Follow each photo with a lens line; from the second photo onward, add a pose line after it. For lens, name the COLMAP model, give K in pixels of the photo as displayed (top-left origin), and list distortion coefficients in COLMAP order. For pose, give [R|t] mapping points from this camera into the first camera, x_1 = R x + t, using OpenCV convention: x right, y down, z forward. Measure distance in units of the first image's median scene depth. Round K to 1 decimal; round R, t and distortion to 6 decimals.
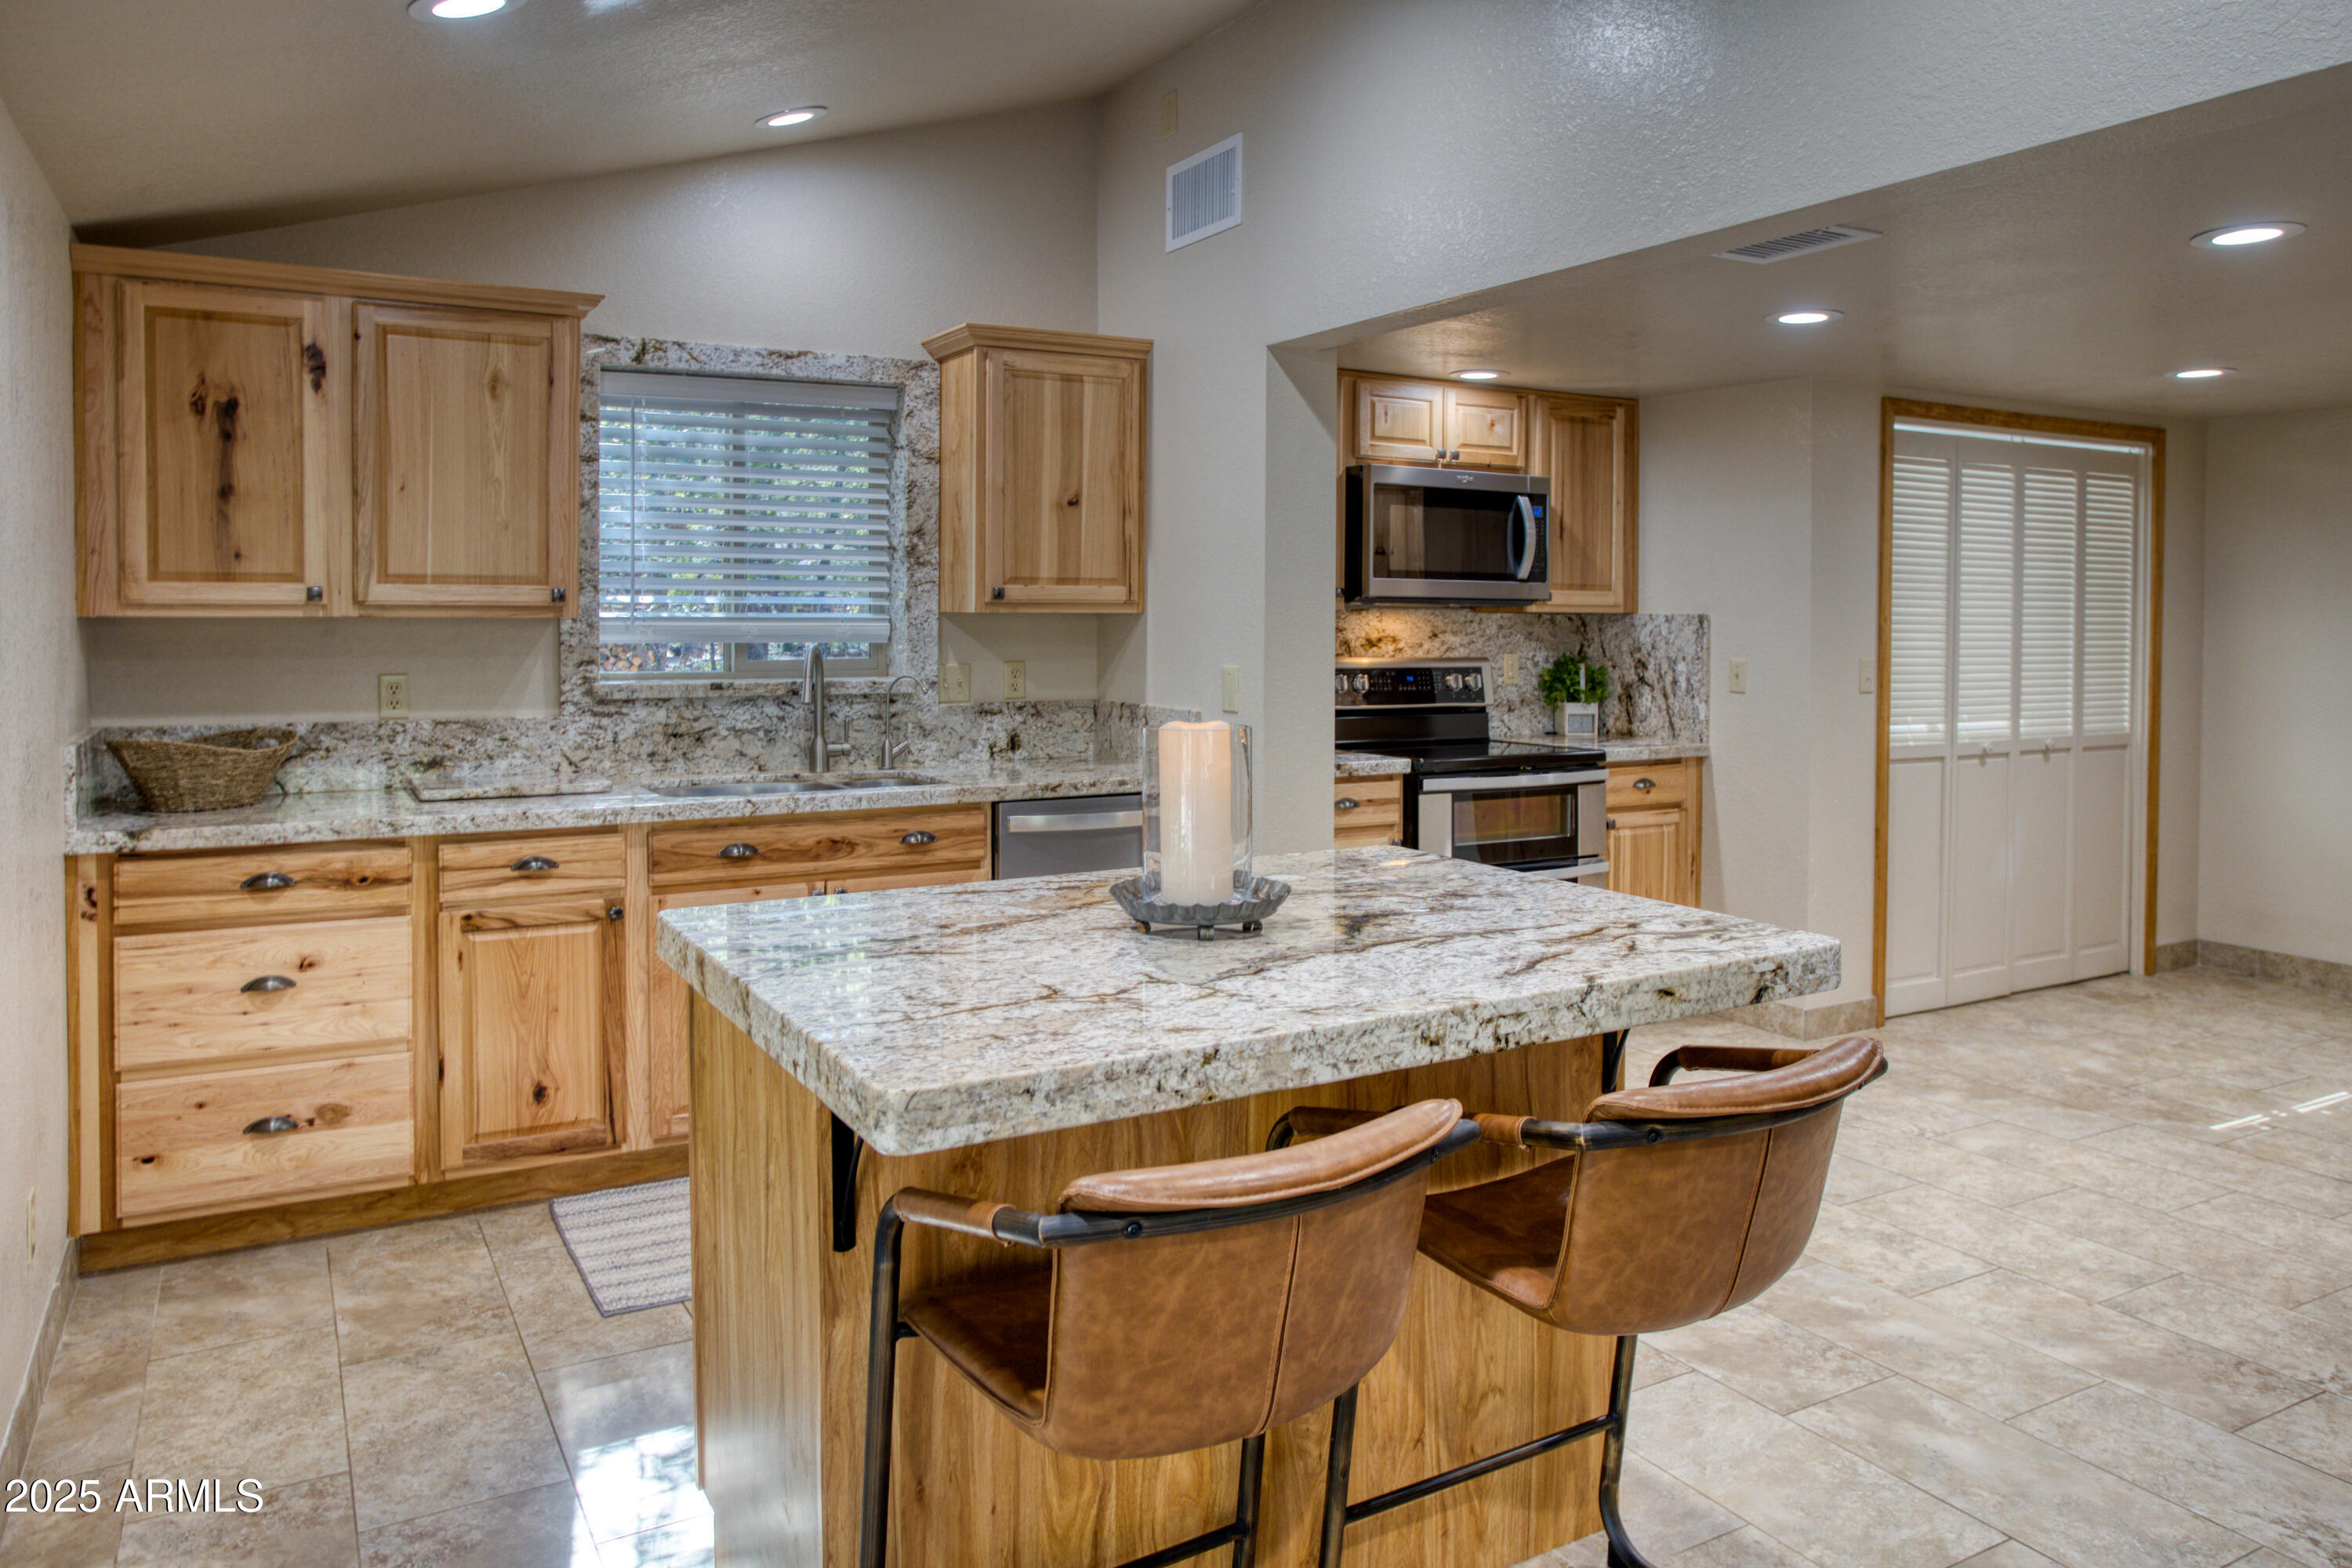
lens RADIAL K [[1609.8, 0, 1171.9], [0, 1609.8, 645.1], [0, 0, 1]] dist [-0.049266, 0.039873]
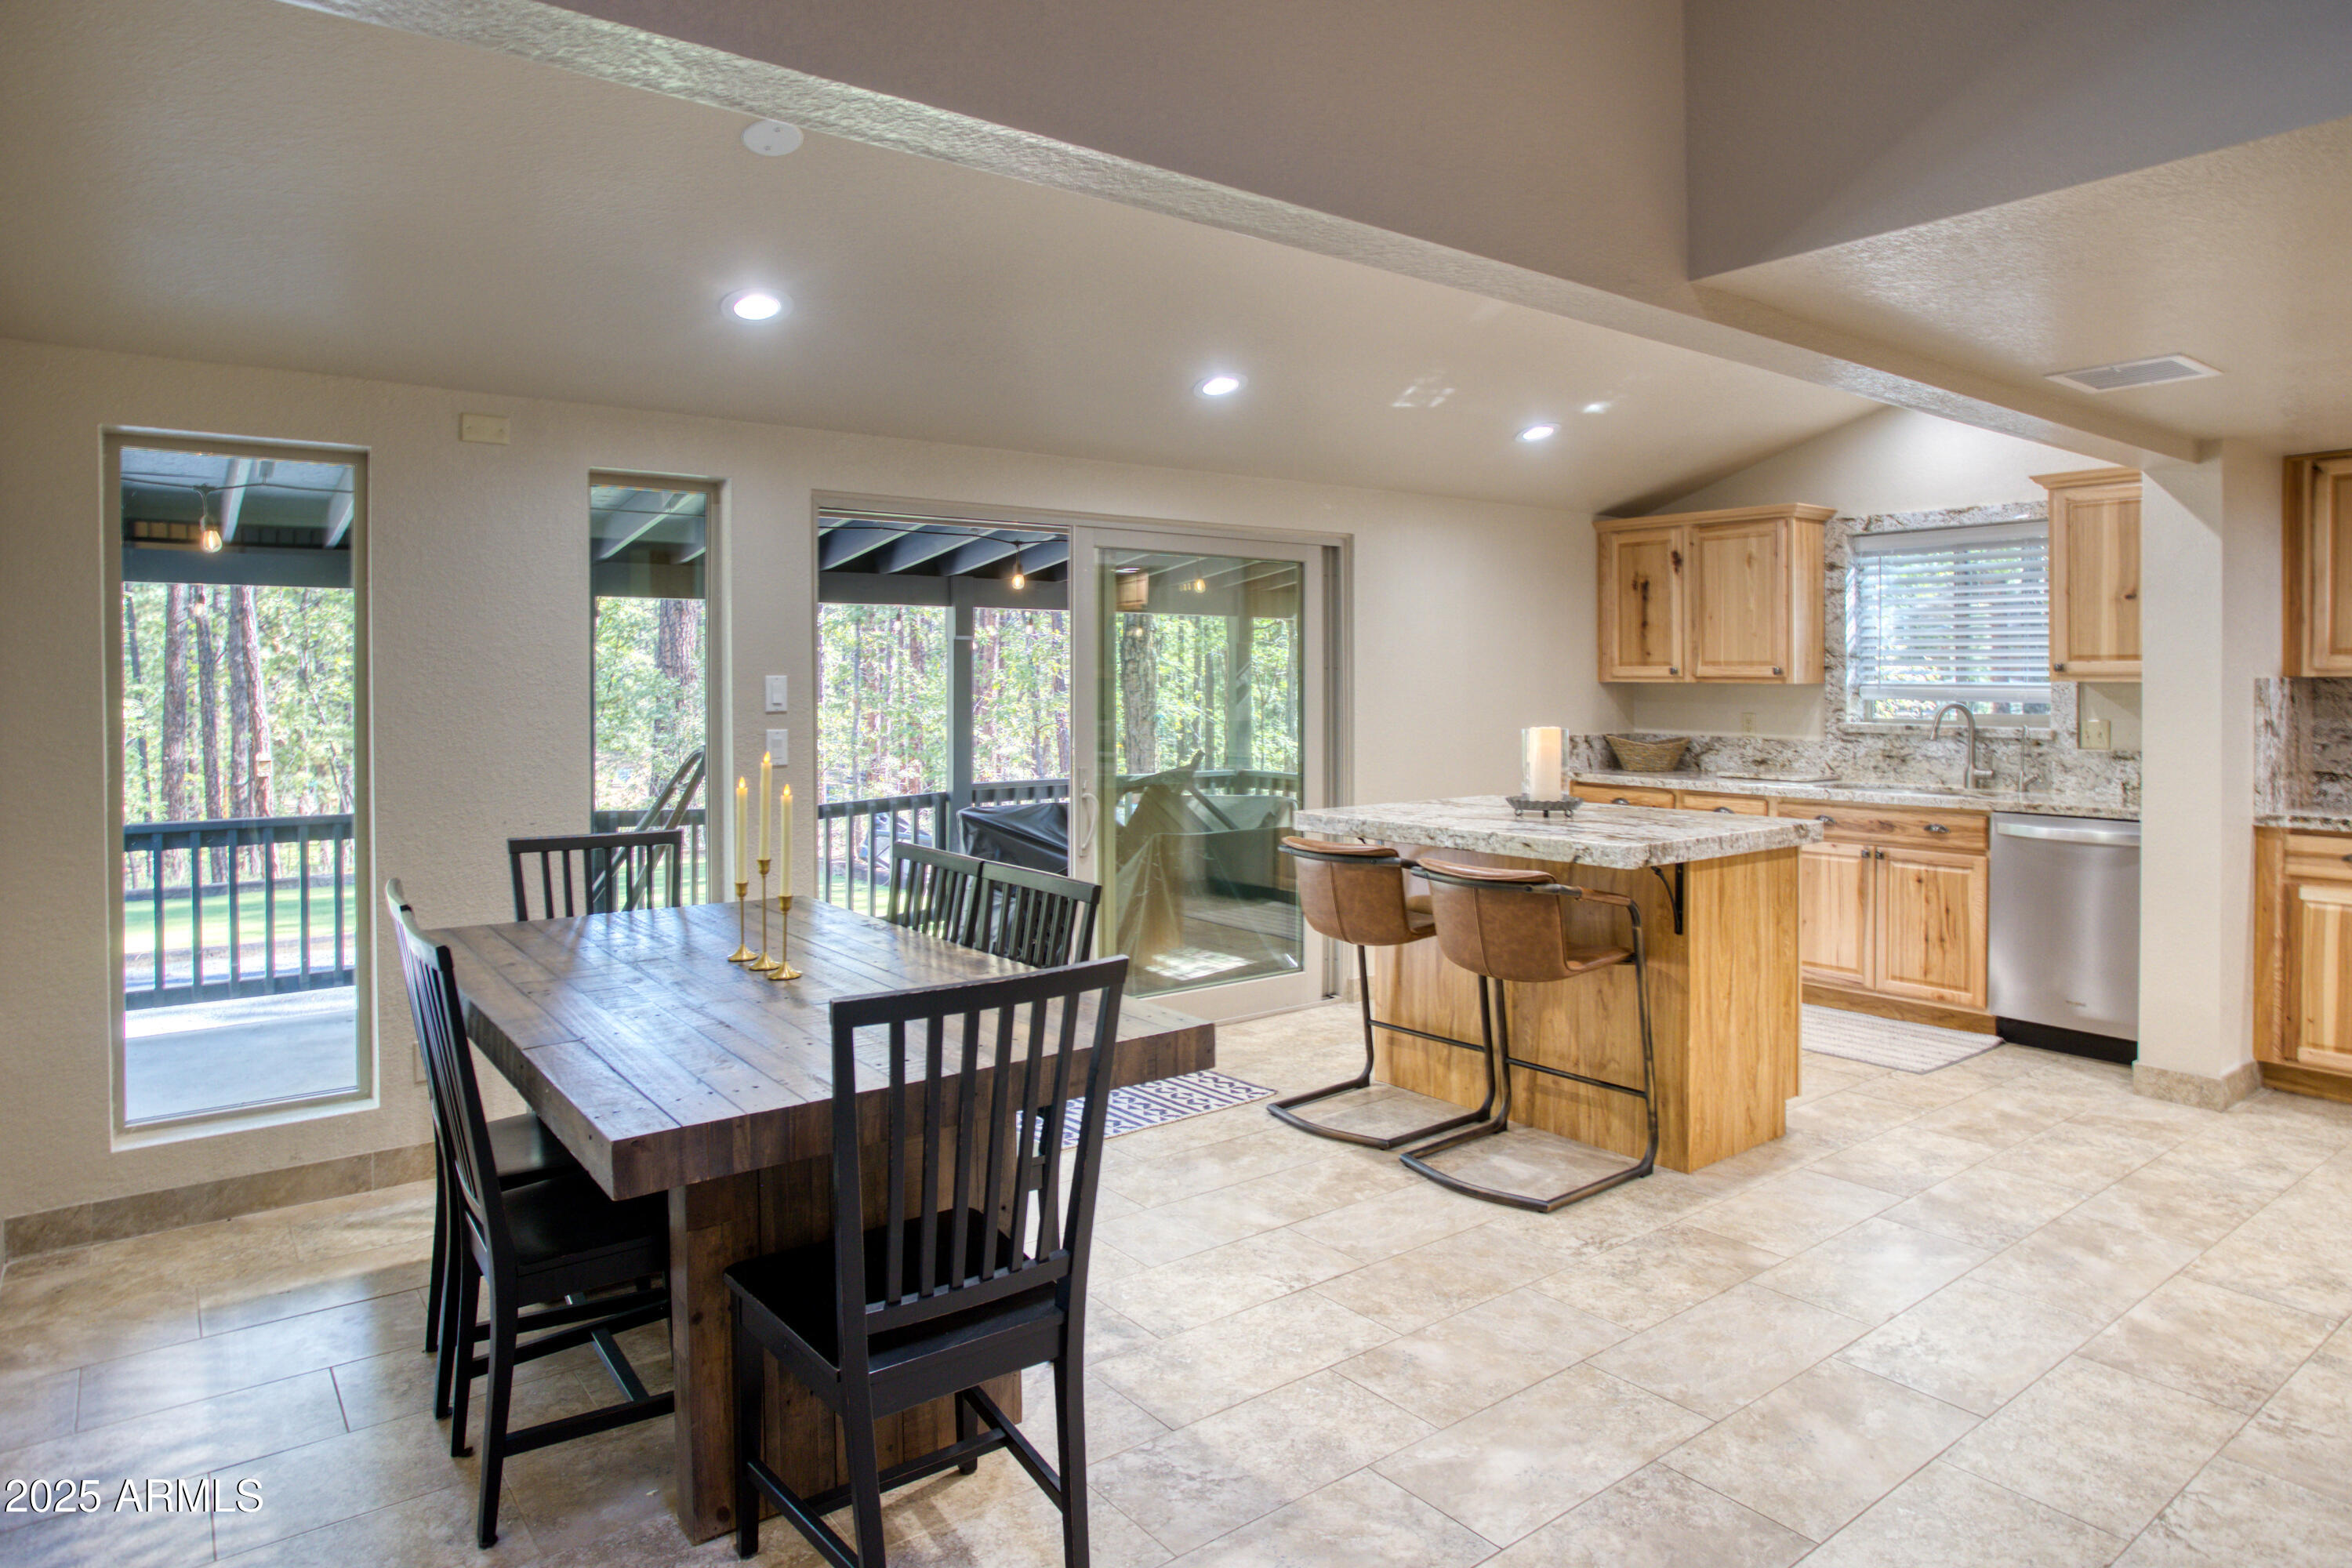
lens RADIAL K [[1391.1, 0, 1180.1], [0, 1391.1, 695.1], [0, 0, 1]] dist [-0.035259, 0.001370]
pose [[0.133448, 0.010407, -0.991001, 1.032166], [-0.022640, 0.999716, 0.007450, -0.000295], [0.990797, 0.021442, 0.133645, 0.109879]]
